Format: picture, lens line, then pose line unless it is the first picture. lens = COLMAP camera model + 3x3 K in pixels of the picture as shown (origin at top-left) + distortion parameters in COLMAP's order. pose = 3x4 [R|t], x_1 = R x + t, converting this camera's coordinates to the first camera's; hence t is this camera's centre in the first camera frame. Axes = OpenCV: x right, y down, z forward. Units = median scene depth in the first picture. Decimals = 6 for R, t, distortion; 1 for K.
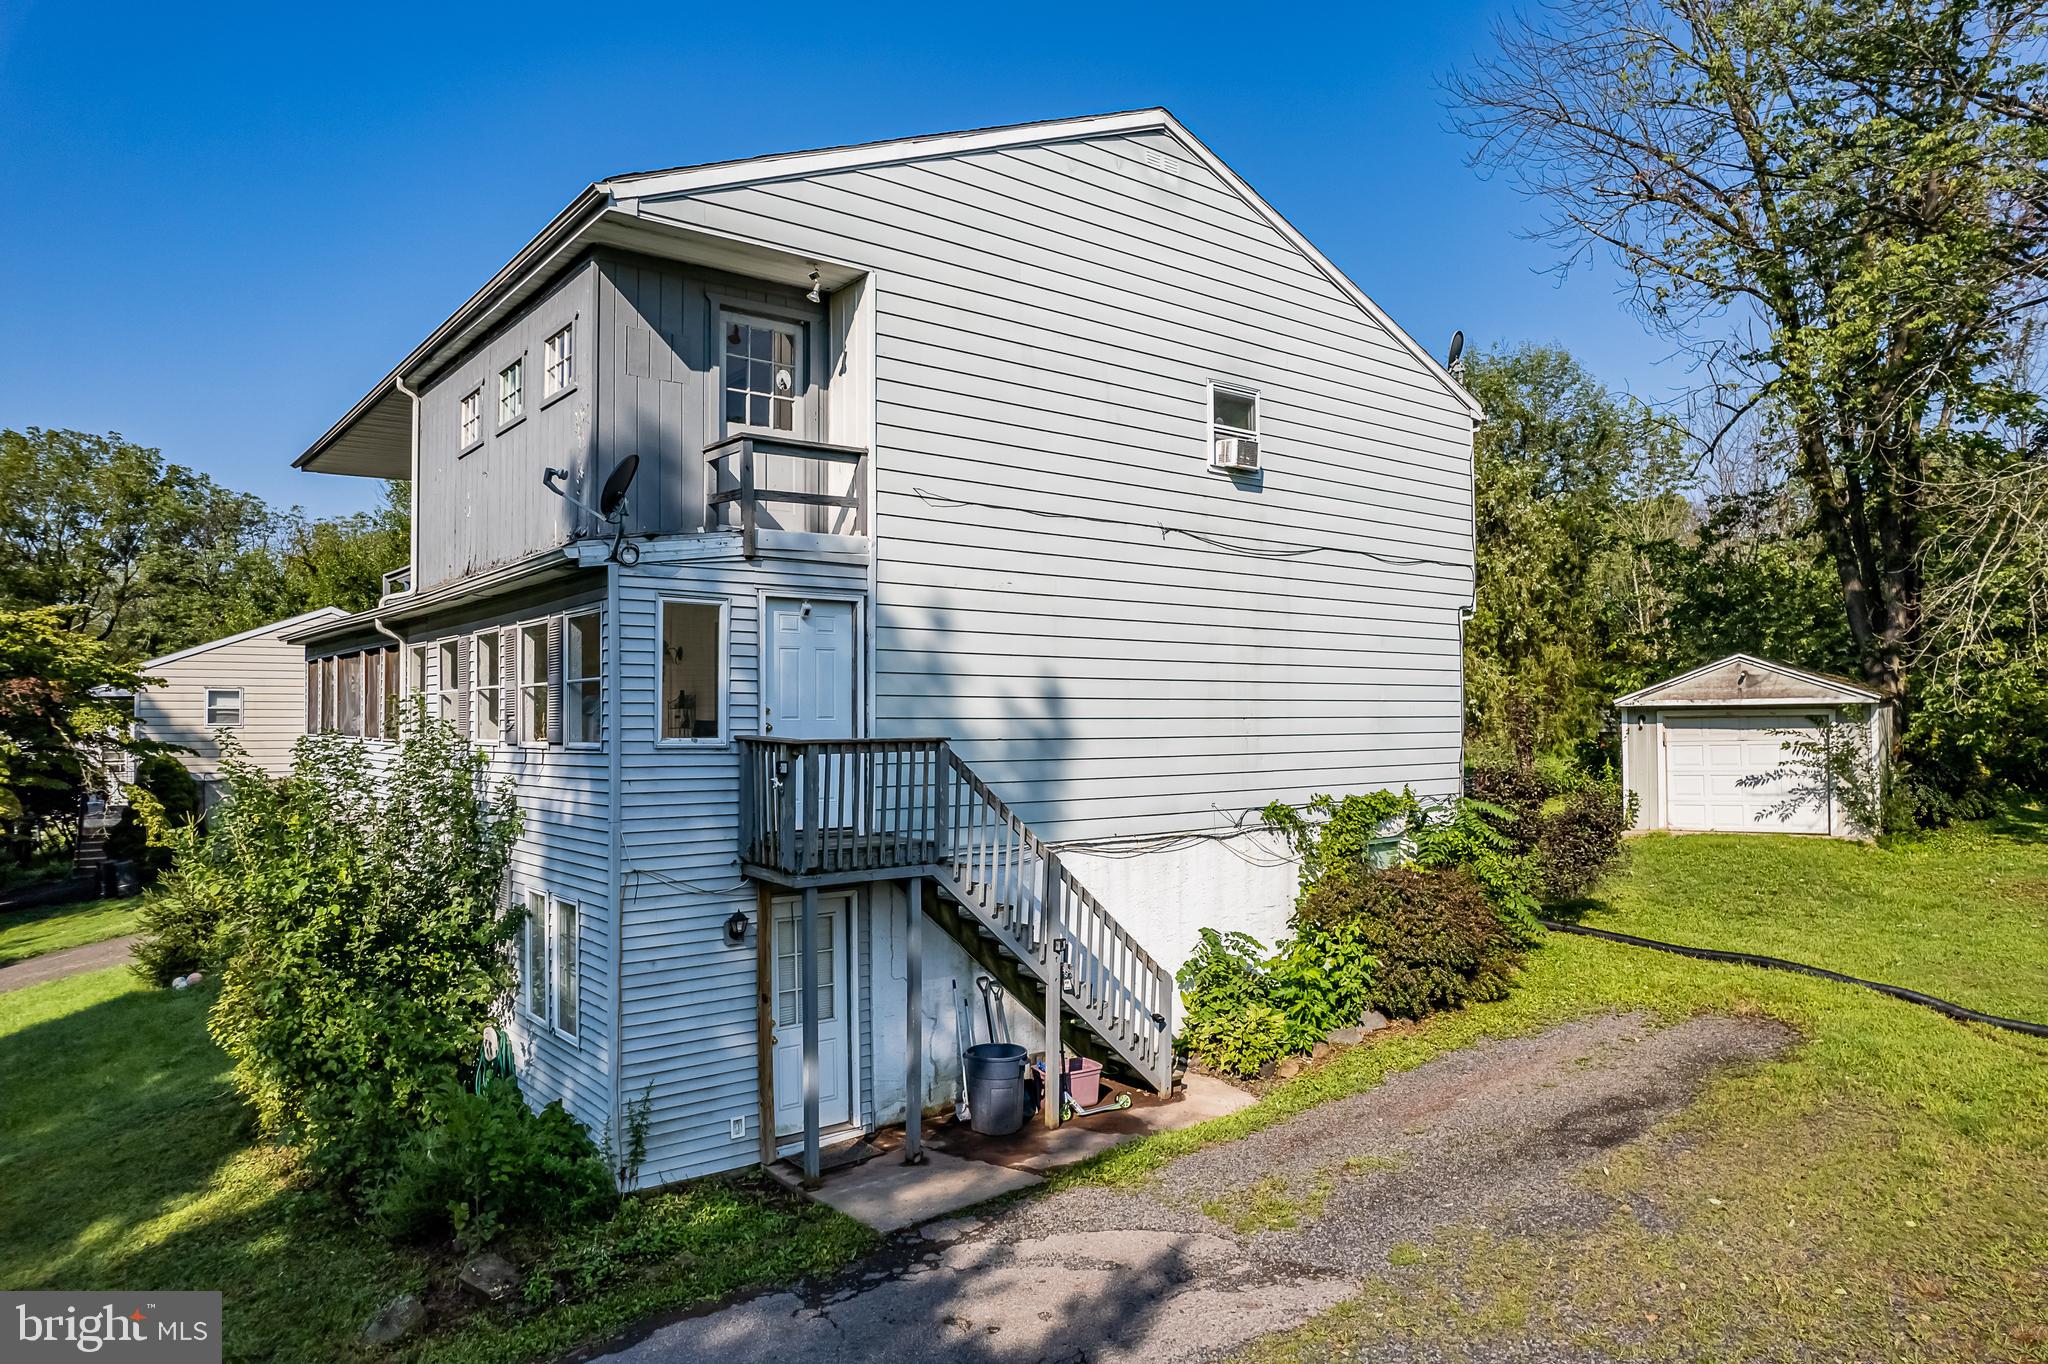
lens RADIAL K [[1285.2, 0, 1027.0], [0, 1285.2, 707.3], [0, 0, 1]] dist [-0.086628, 0.074930]
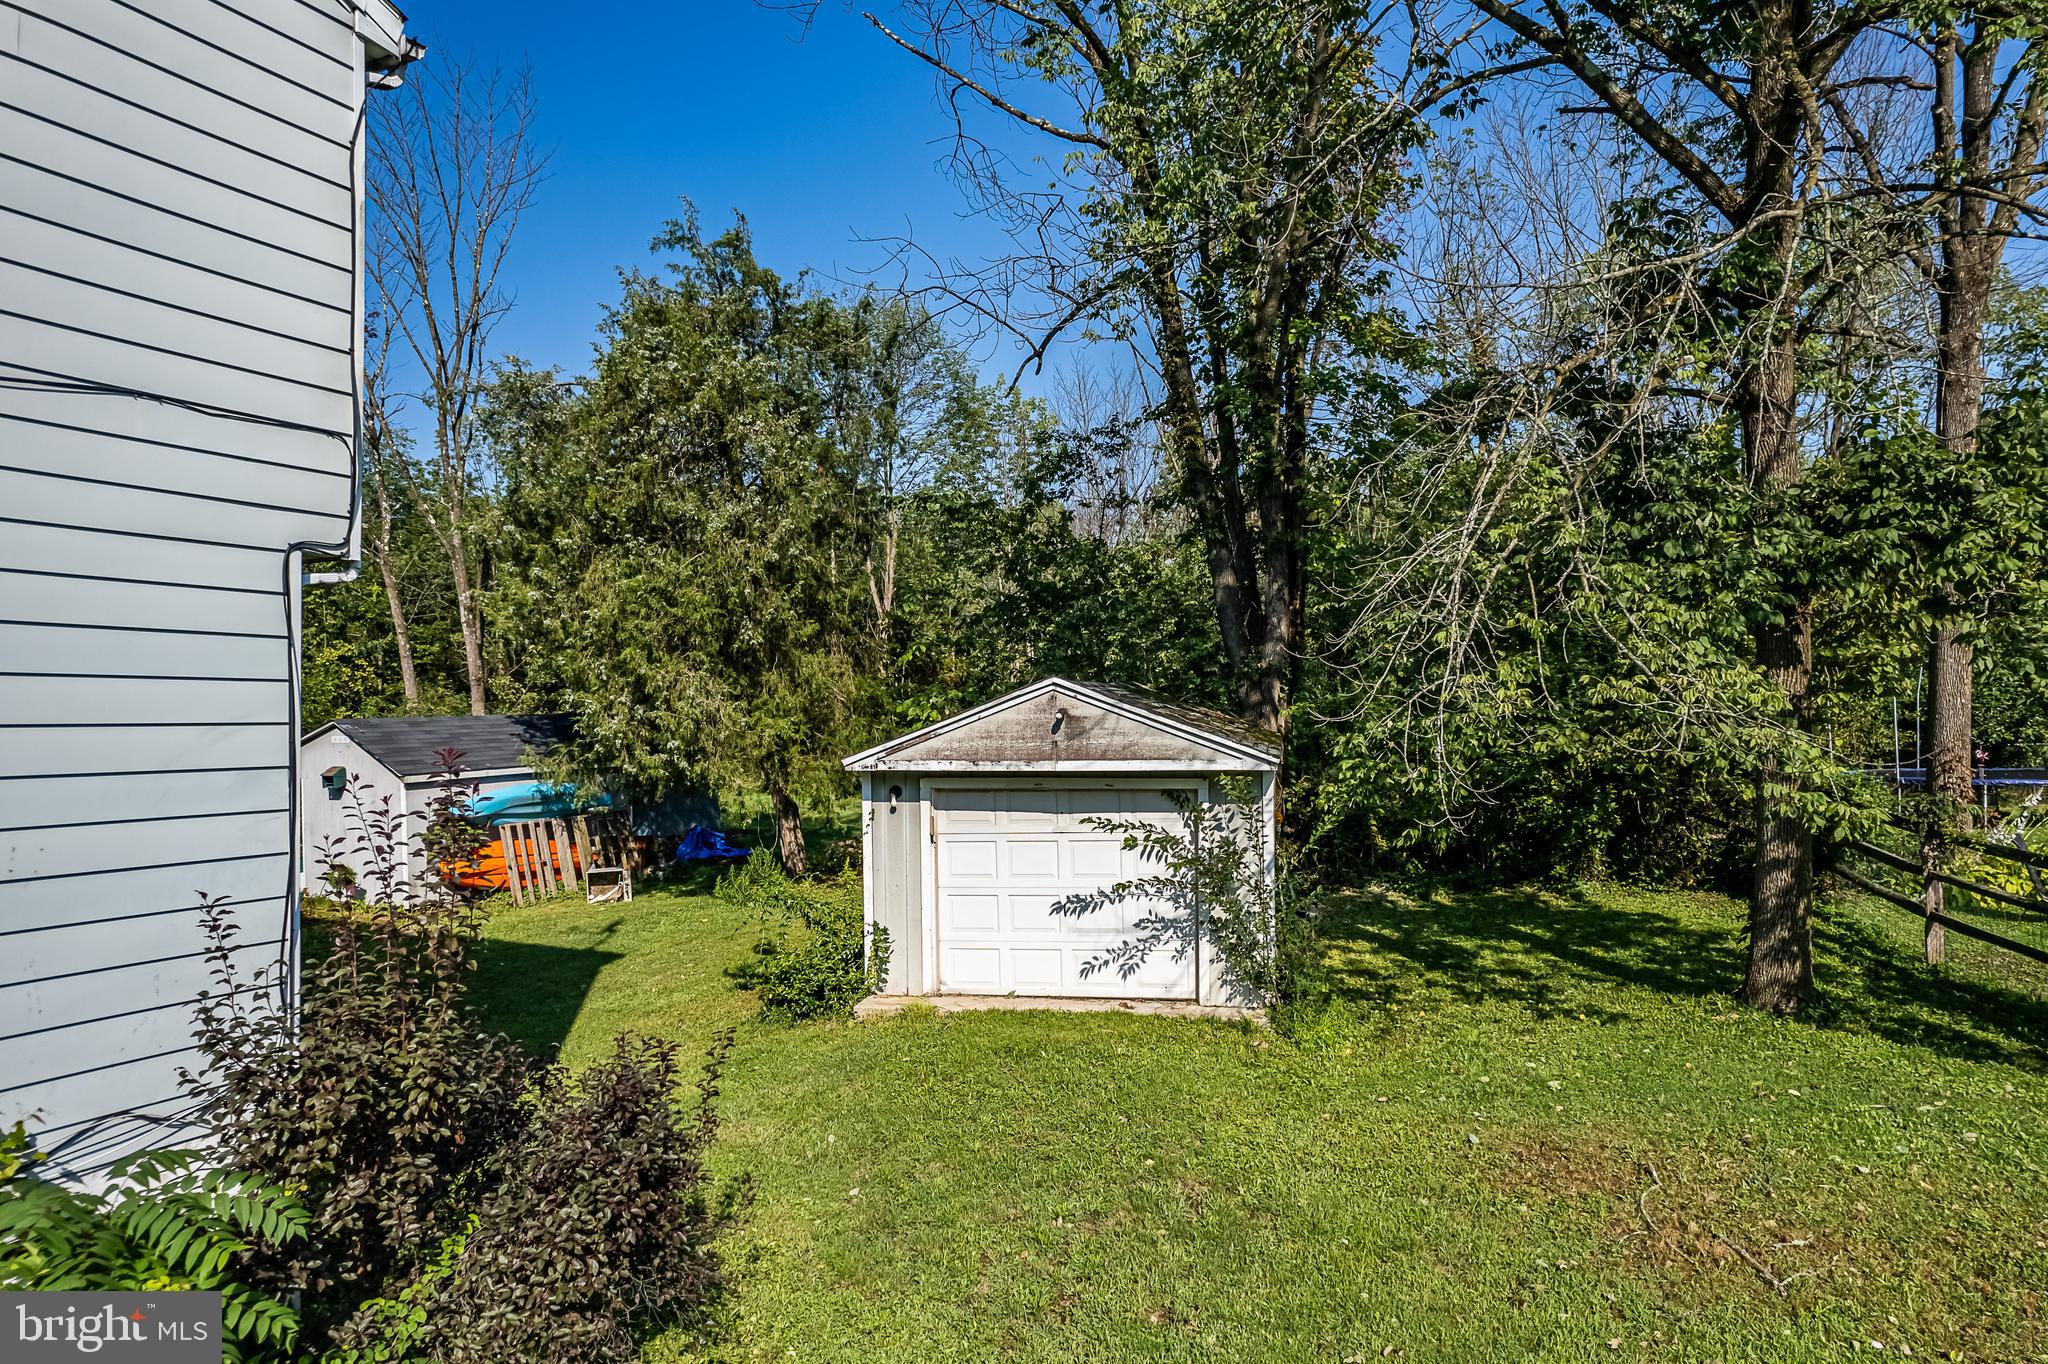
lens RADIAL K [[827.1, 0, 1036.6], [0, 827.1, 687.8], [0, 0, 1]] dist [-0.017850, 0.008494]
pose [[0.924418, 0.007184, 0.381314, 0.403253], [-0.007962, 0.999968, 0.000464, -0.036409], [-0.381298, -0.003465, 0.924446, 0.642462]]
